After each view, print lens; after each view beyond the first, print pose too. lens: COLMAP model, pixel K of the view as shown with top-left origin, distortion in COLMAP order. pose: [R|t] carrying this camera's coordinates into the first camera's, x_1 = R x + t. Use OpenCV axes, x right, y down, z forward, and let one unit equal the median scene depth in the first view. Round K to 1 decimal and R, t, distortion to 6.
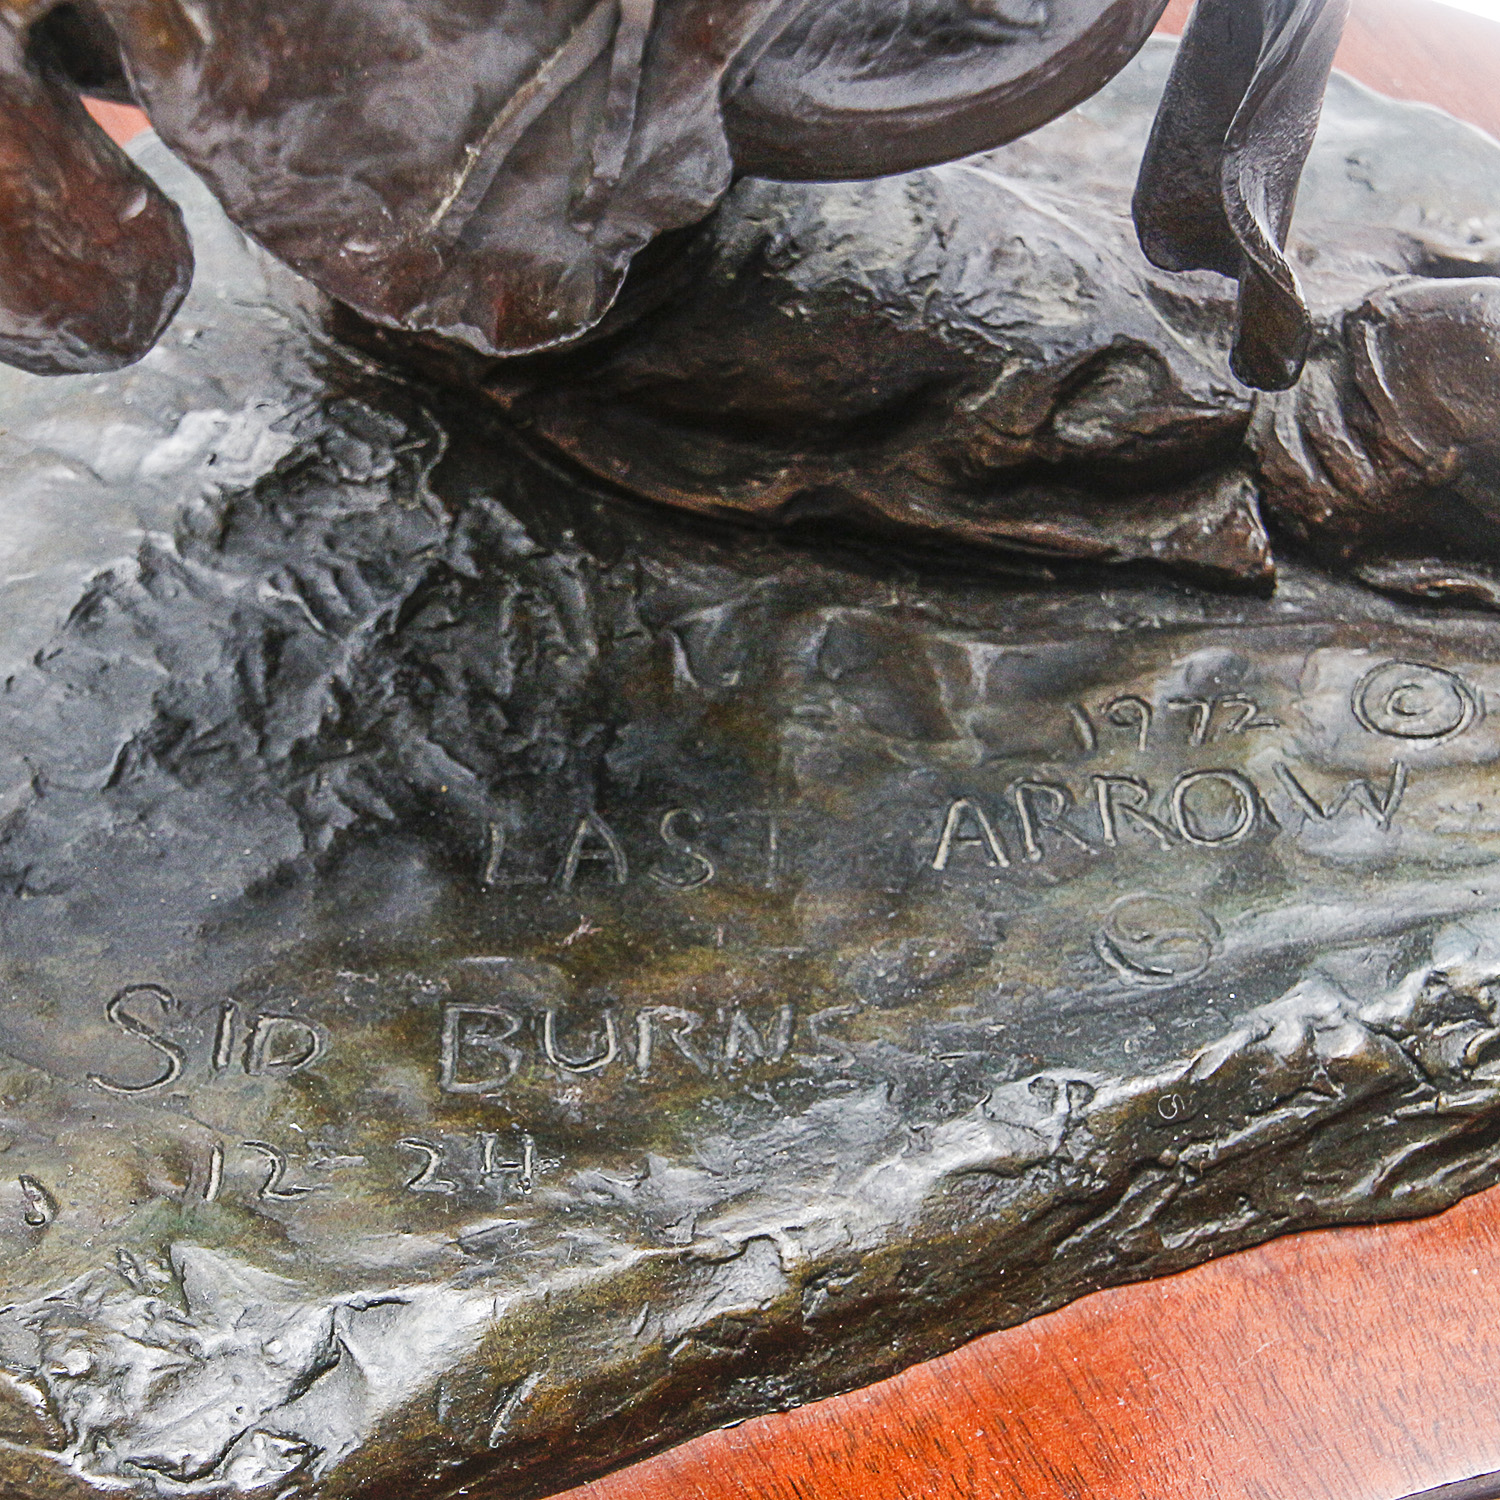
lens RADIAL K [[6206.0, 0, 750.0], [0, 6206.0, 750.0], [0, 0, 1]] dist [0.582027, -8.606039]
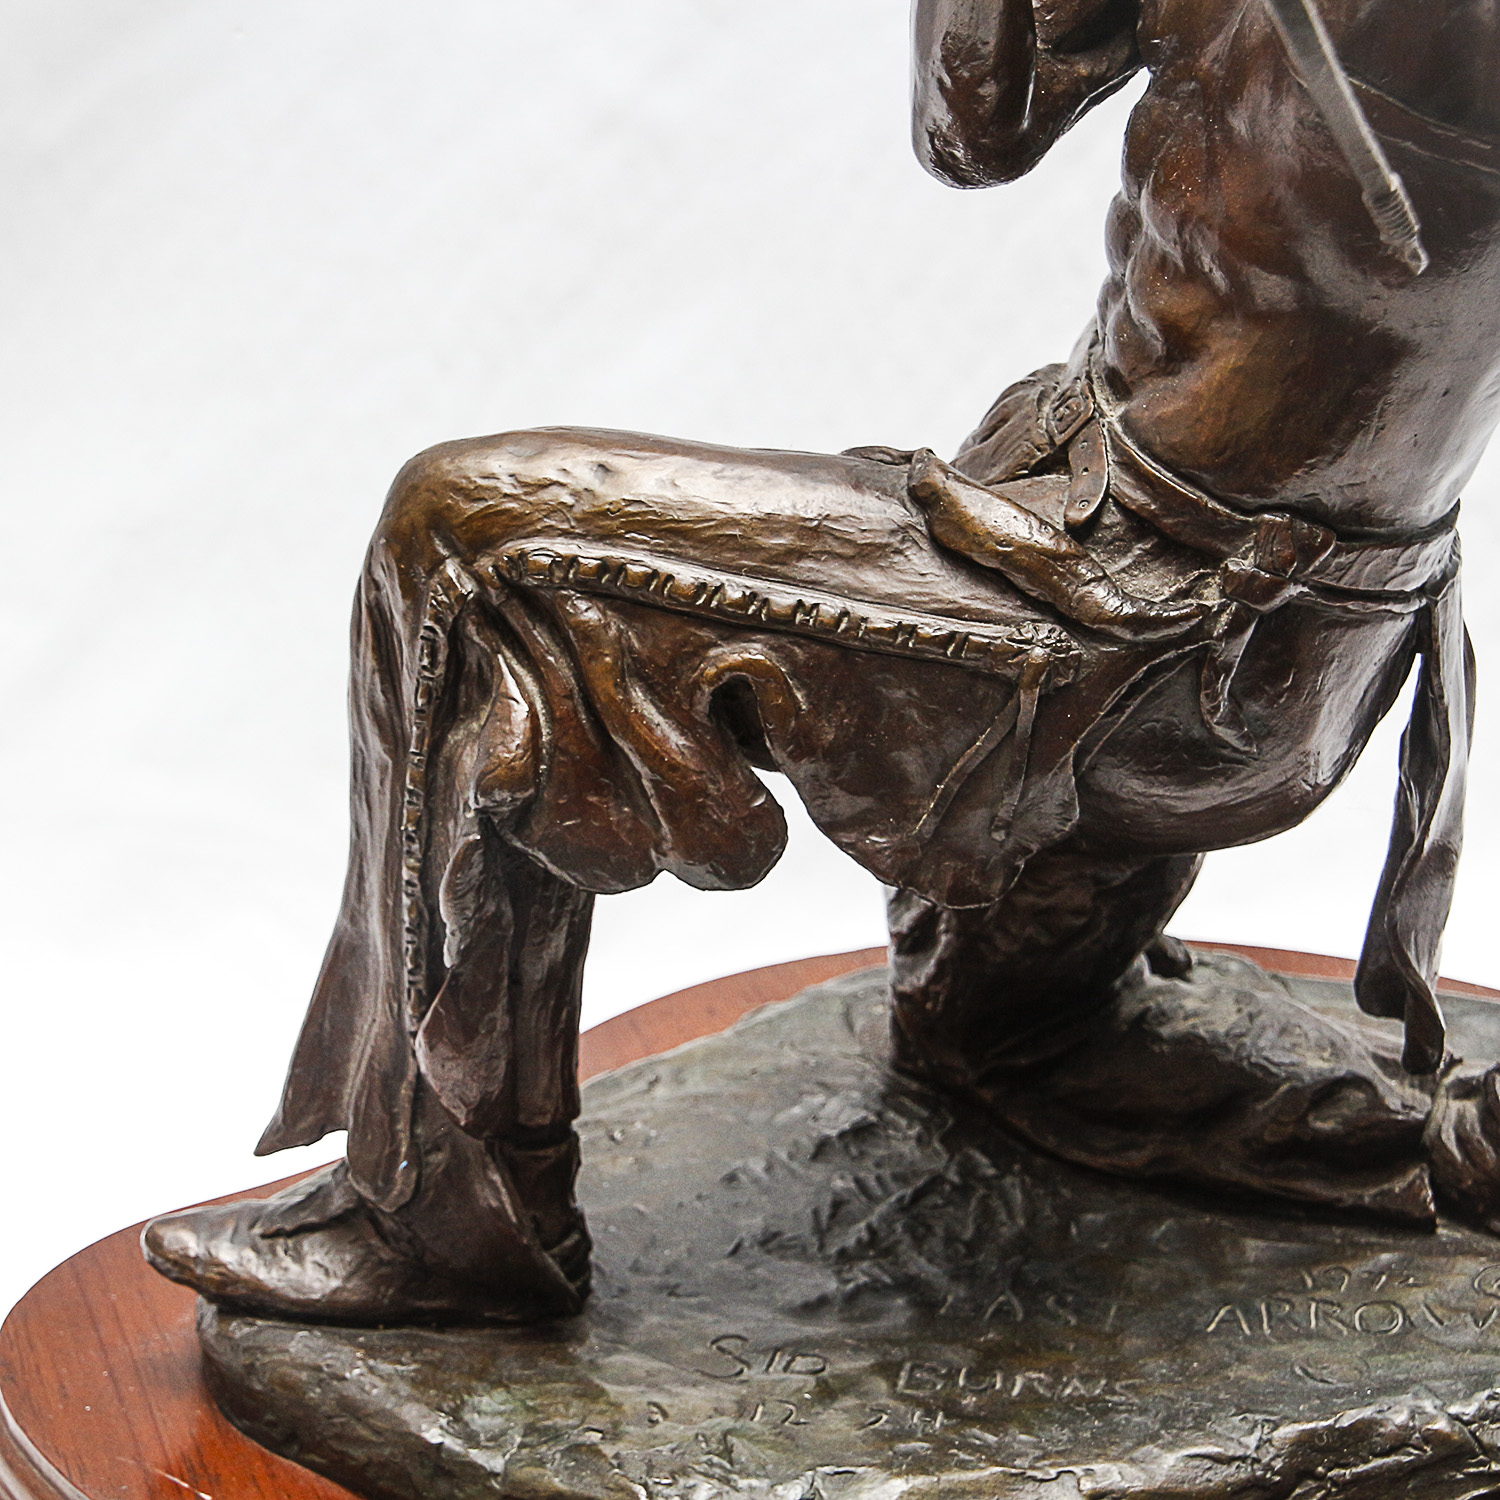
lens RADIAL K [[6206.0, 0, 750.0], [0, 6206.0, 750.0], [0, 0, 1]] dist [0.582027, -8.606039]
pose [[0.984795, 0.047859, -0.166996, 0.181085], [-0.108081, 0.921391, -0.373305, 0.513005], [0.136003, 0.385679, 0.912554, -0.614319]]
